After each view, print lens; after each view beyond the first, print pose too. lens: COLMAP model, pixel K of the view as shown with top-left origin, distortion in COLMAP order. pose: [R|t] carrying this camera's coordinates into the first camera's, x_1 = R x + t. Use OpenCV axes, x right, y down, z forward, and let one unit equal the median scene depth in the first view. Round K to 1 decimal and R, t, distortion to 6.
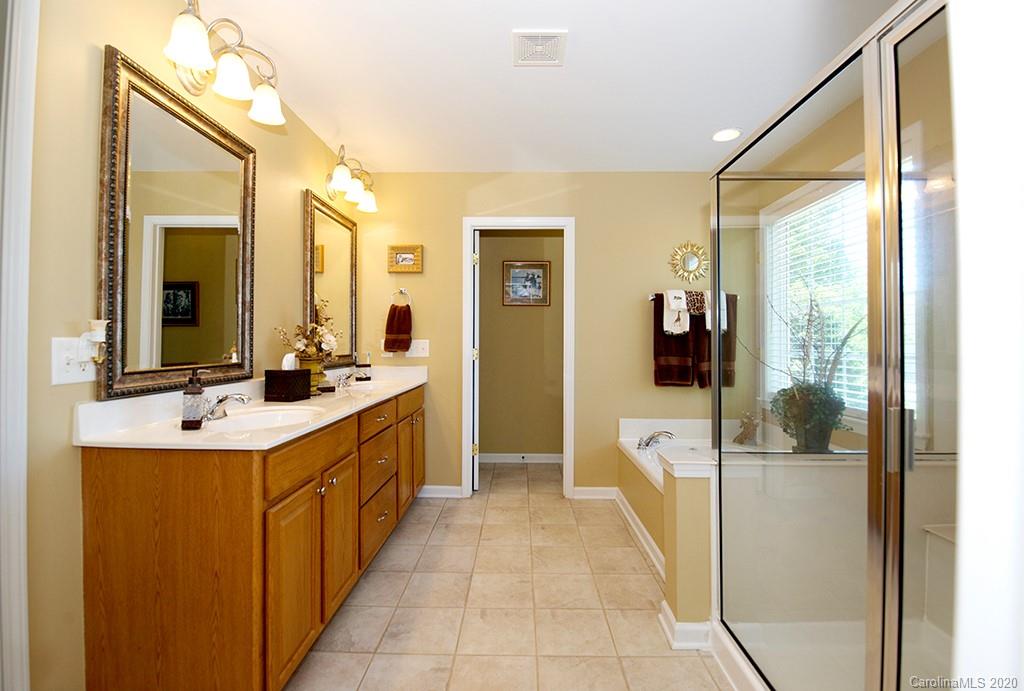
lens RADIAL K [[457.2, 0, 506.7], [0, 457.2, 342.0], [0, 0, 1]] dist [-0.000713, -0.000202]
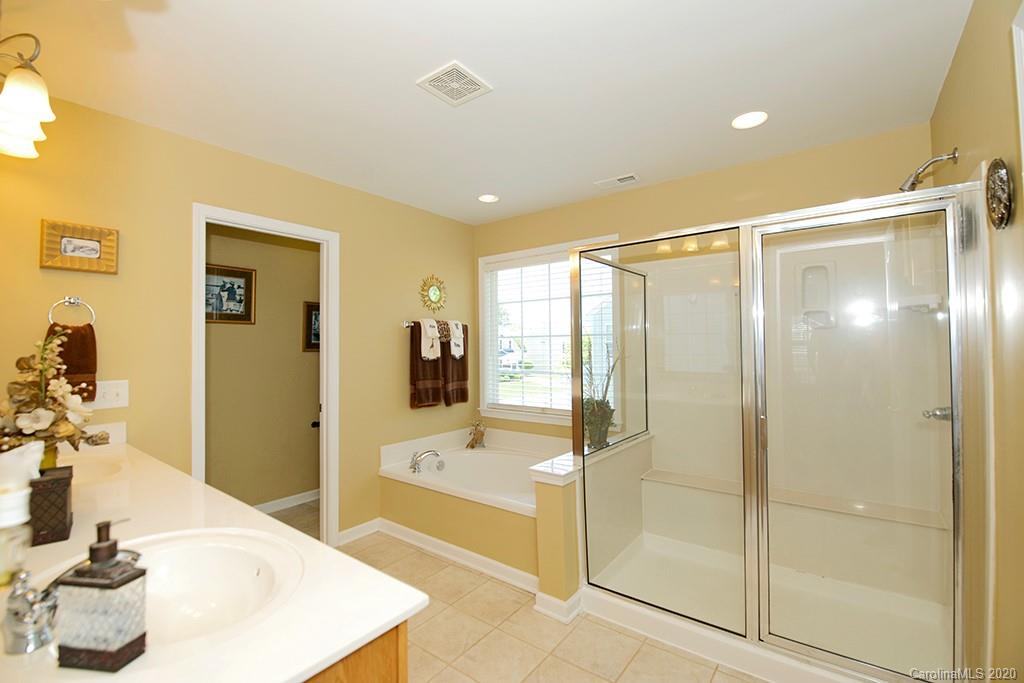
lens RADIAL K [[451.0, 0, 507.6], [0, 451.0, 337.7], [0, 0, 1]] dist [-0.014392, -0.001023]
pose [[0.580054, 0.003121, 0.814572, -0.393266], [0.011397, 0.999864, -0.011947, -0.053217], [-0.814498, 0.016214, 0.579939, 0.218573]]
